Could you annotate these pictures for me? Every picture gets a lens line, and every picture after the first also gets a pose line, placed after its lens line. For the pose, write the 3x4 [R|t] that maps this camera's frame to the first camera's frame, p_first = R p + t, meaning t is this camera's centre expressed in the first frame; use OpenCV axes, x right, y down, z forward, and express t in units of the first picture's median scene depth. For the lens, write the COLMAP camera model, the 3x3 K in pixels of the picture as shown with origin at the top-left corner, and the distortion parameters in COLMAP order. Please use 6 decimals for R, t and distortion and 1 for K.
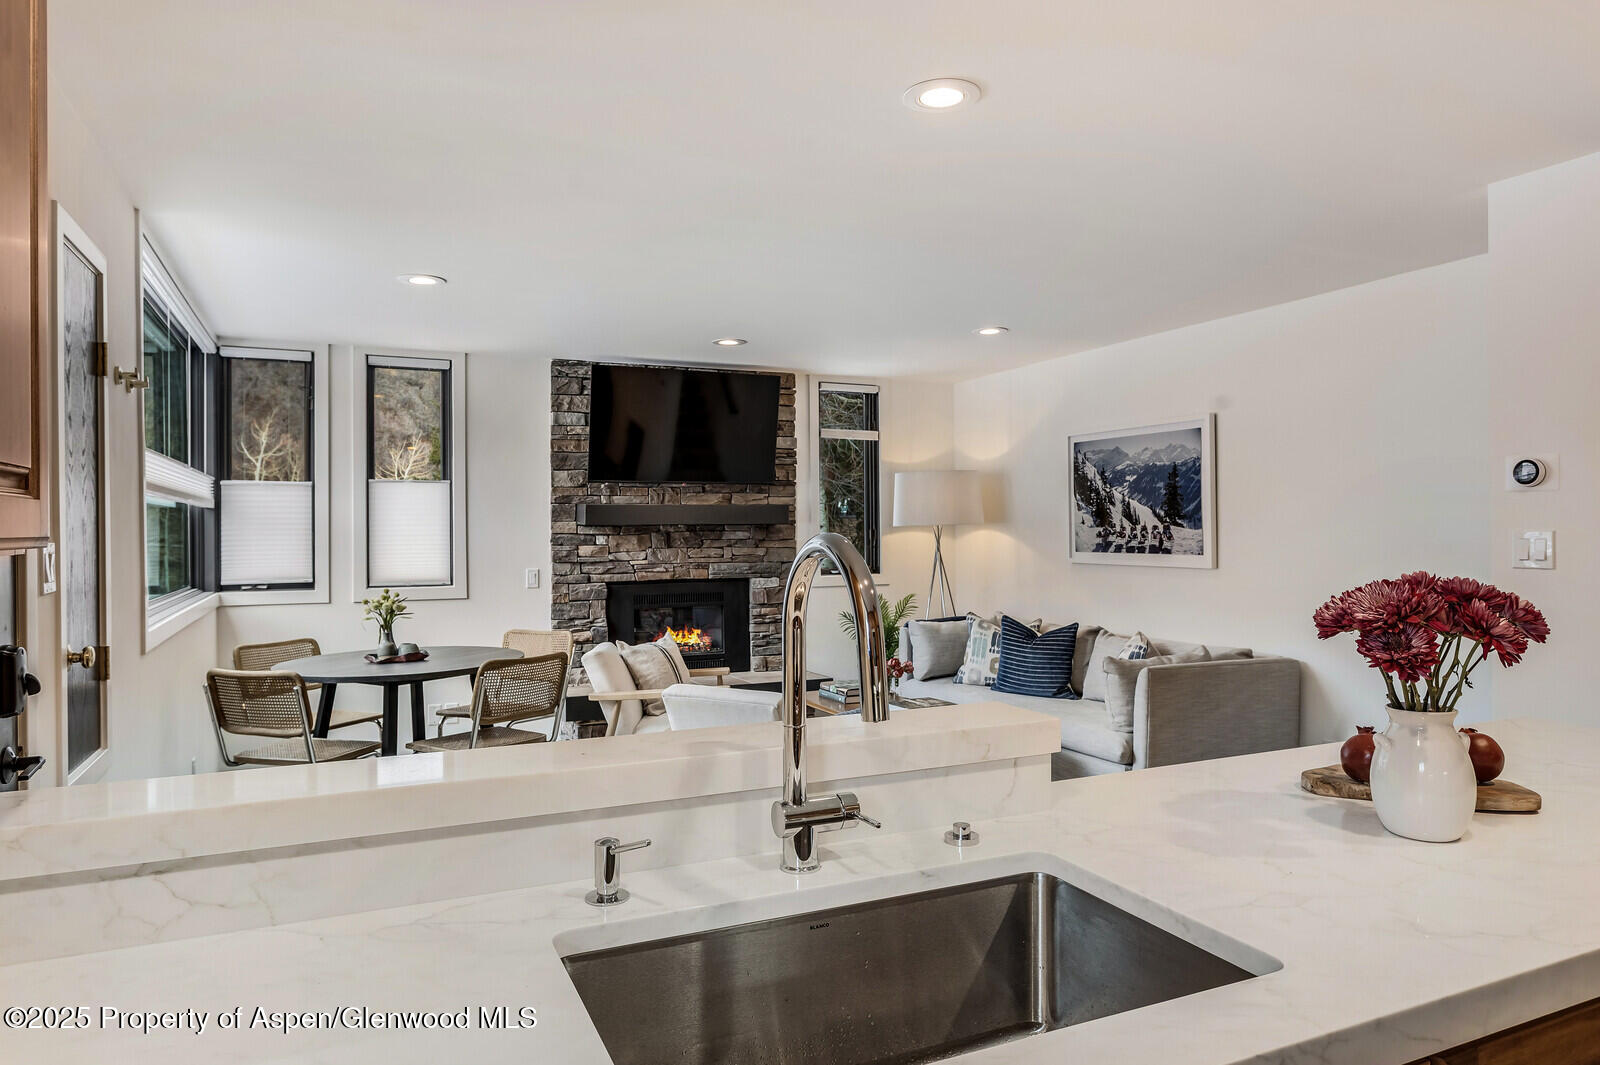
lens RADIAL K [[1017.6, 0, 795.6], [0, 1017.6, 522.7], [0, 0, 1]] dist [0.002683, 0.002976]
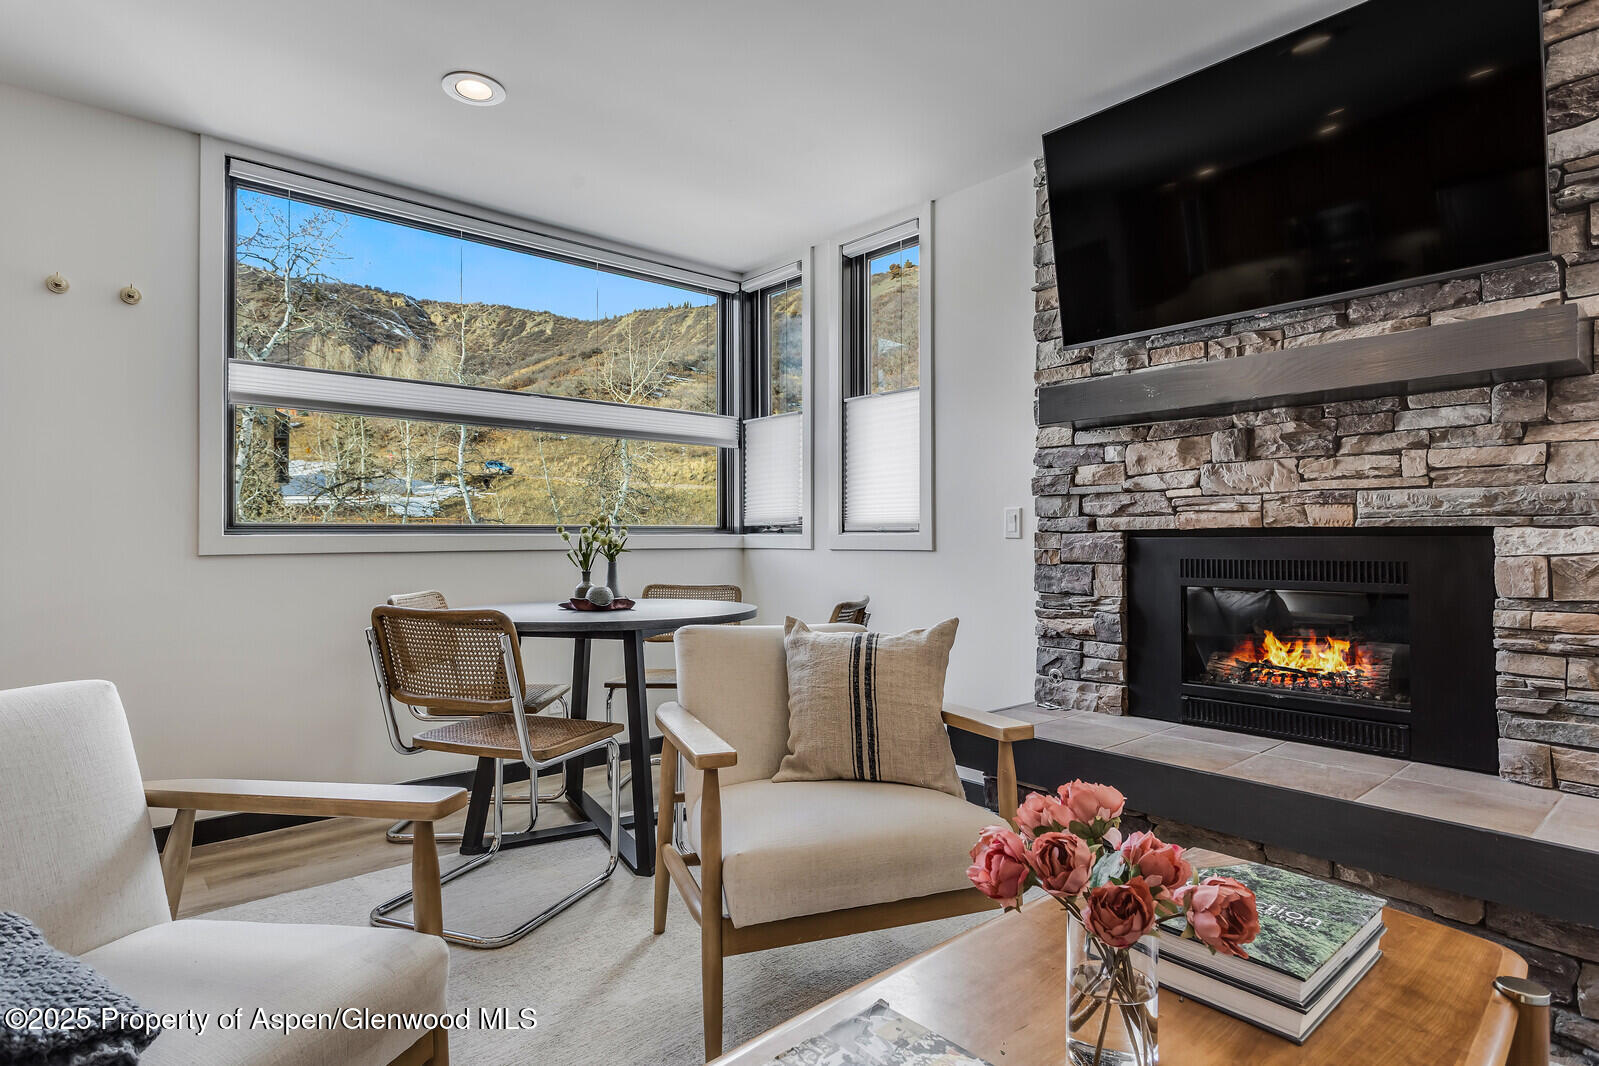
lens RADIAL K [[835.2, 0, 798.8], [0, 835.2, 525.2], [0, 0, 1]] dist [-0.001087, 0.001482]
pose [[0.291621, -0.009270, -0.956489, 0.188385], [0.006800, 0.999948, -0.007618, 0.058219], [0.956510, -0.004283, 0.291669, 0.713693]]
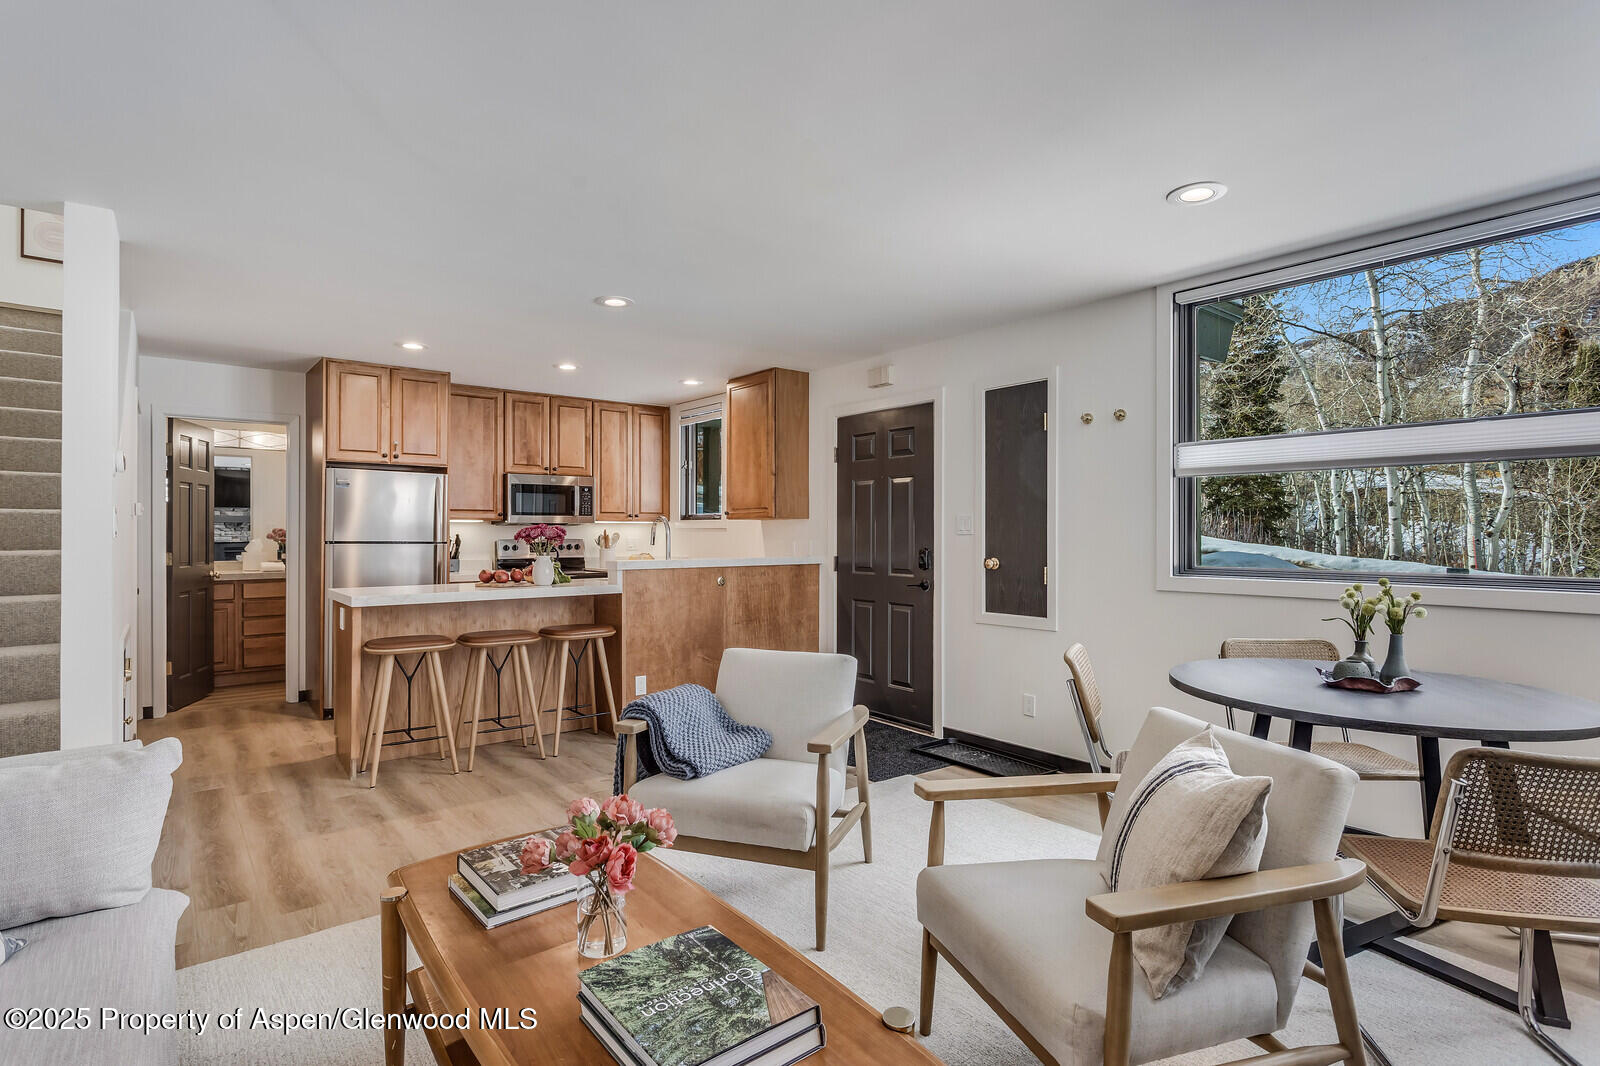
lens RADIAL K [[798.6, 0, 795.4], [0, 798.6, 532.0], [0, 0, 1]] dist [-0.007237, -0.000138]
pose [[-0.968281, 0.006689, -0.249776, 0.071994], [0.007819, 0.999963, -0.003532, 0.024825], [0.249743, -0.005373, -0.968297, 1.048851]]
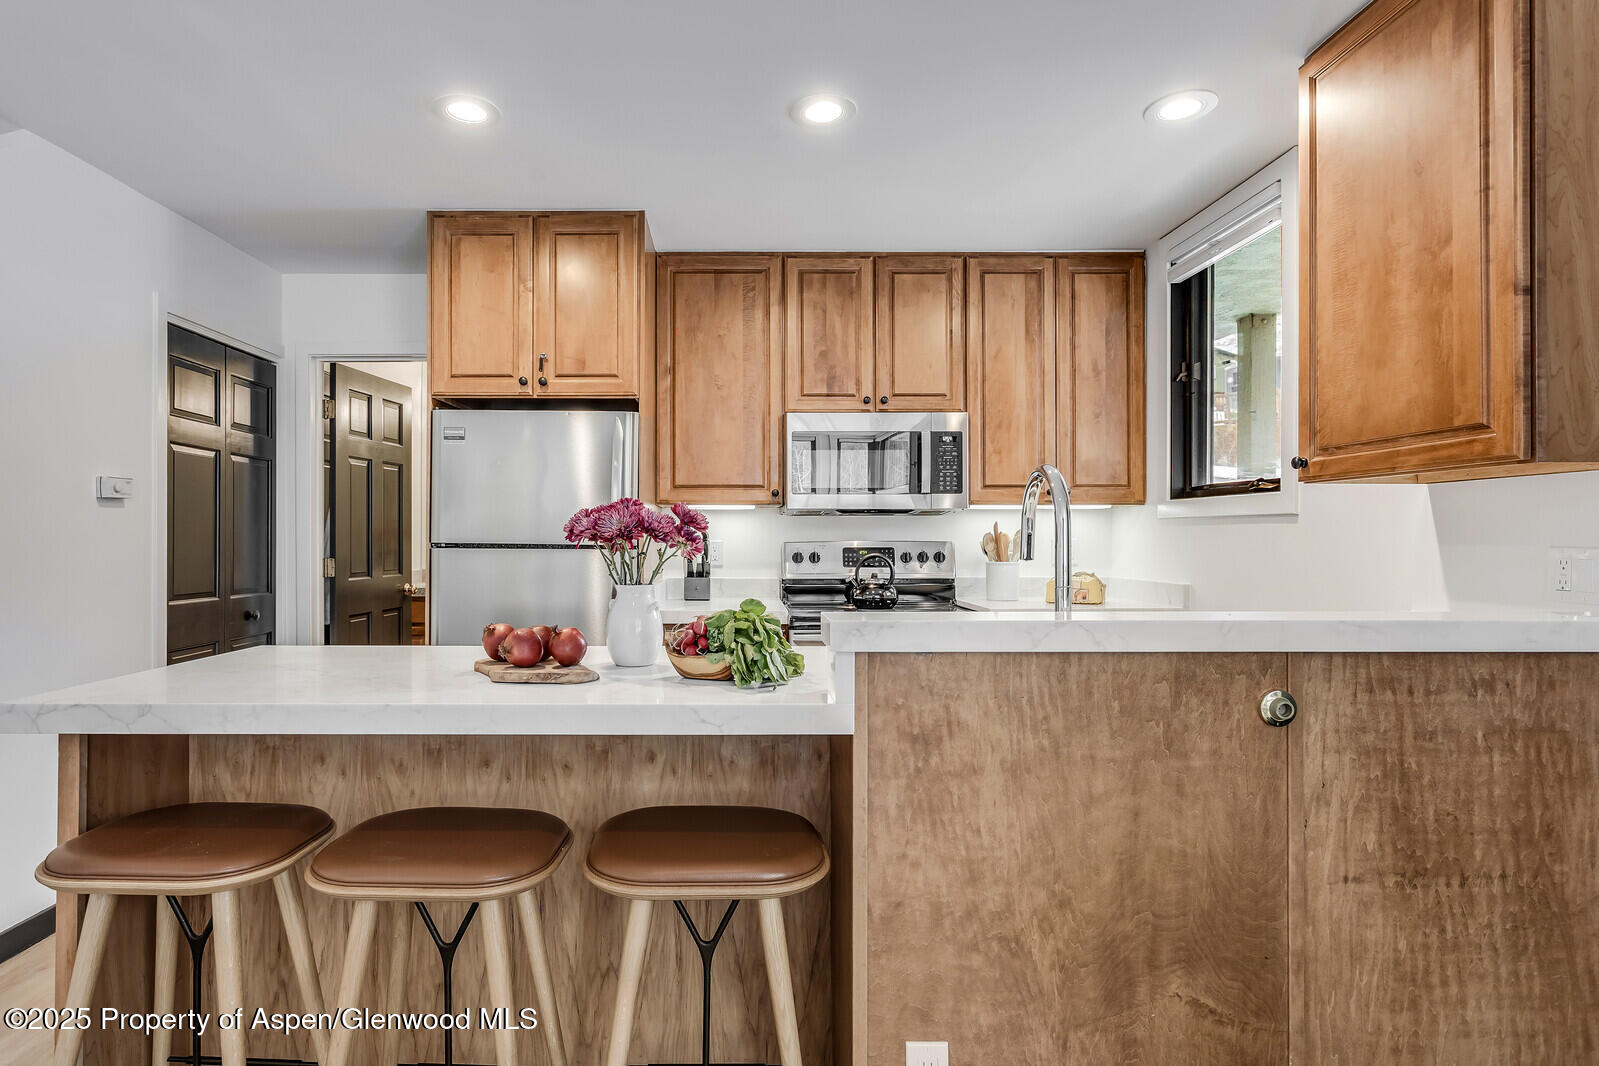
lens RADIAL K [[837.8, 0, 732.2], [0, 837.8, 538.4], [0, 0, 1]] dist [-0.003390, 0.000978]
pose [[-0.912724, 0.005521, 0.408540, -0.018363], [0.004217, 0.999983, -0.004093, 0.027883], [-0.408556, -0.002013, -0.912731, 0.491350]]
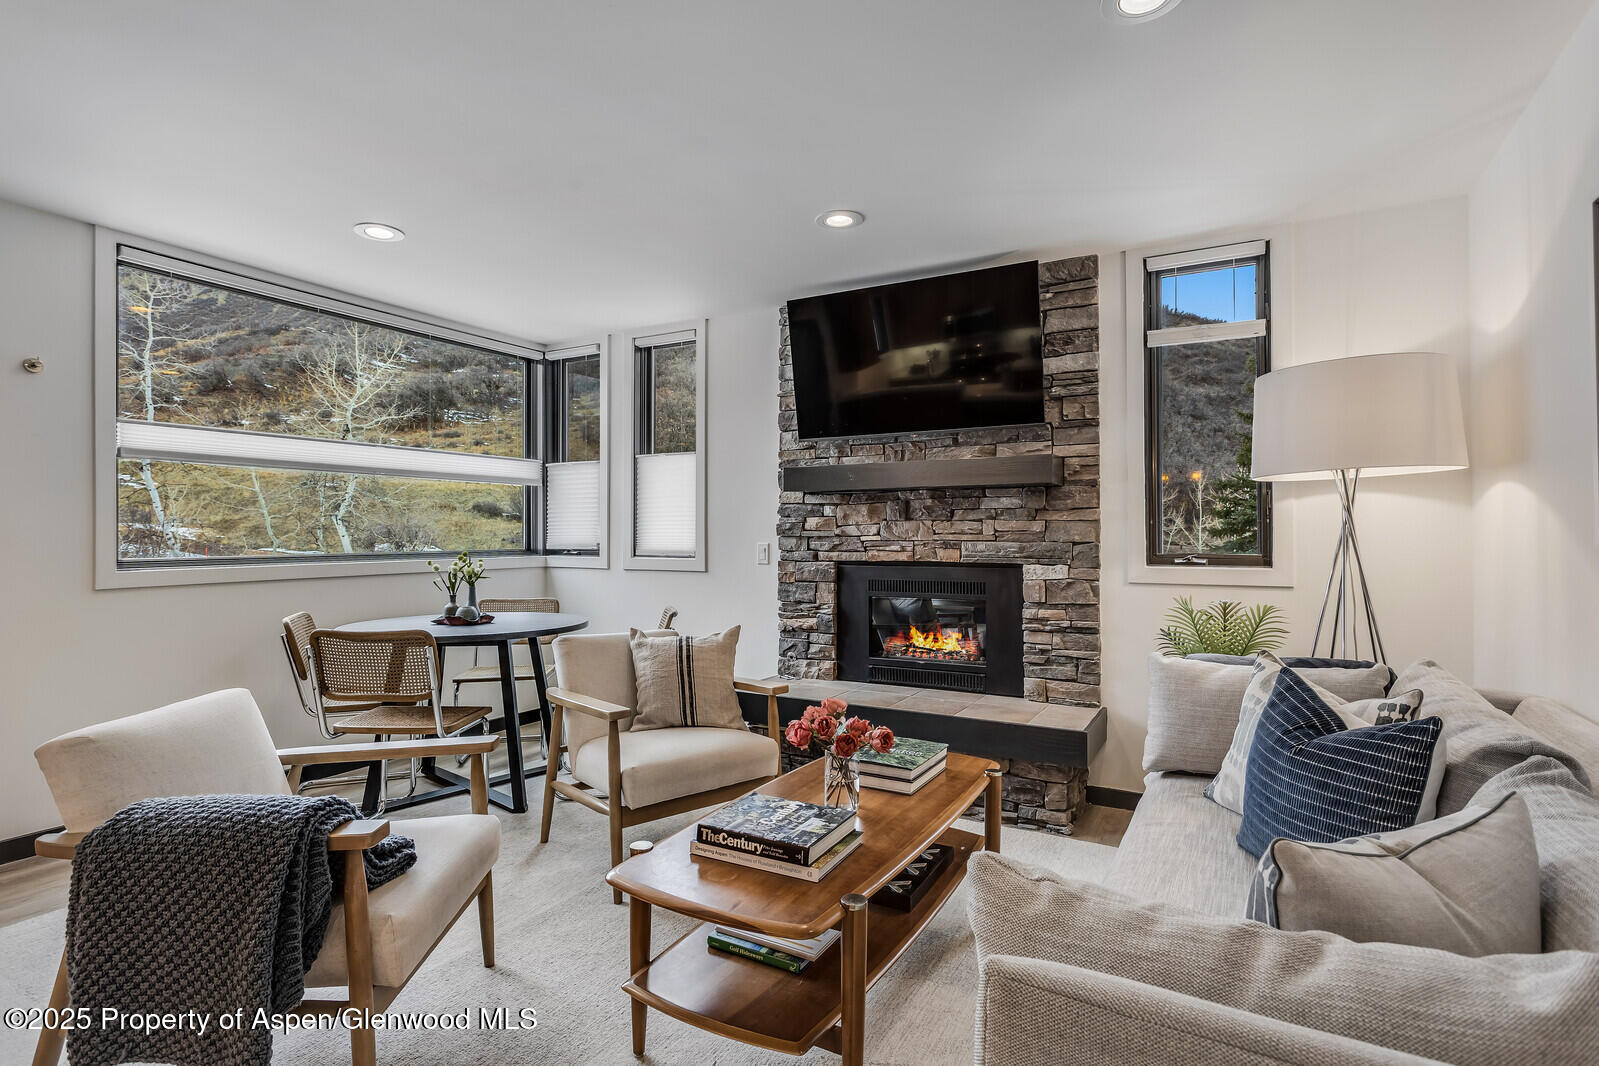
lens RADIAL K [[798.1, 0, 794.9], [0, 798.1, 532.0], [0, 0, 1]] dist [-0.007237, -0.000138]
pose [[0.591385, 0.004748, -0.806376, 0.324487], [0.002838, 0.999964, 0.007969, 0.029602], [0.806384, -0.007001, 0.591350, 0.593073]]
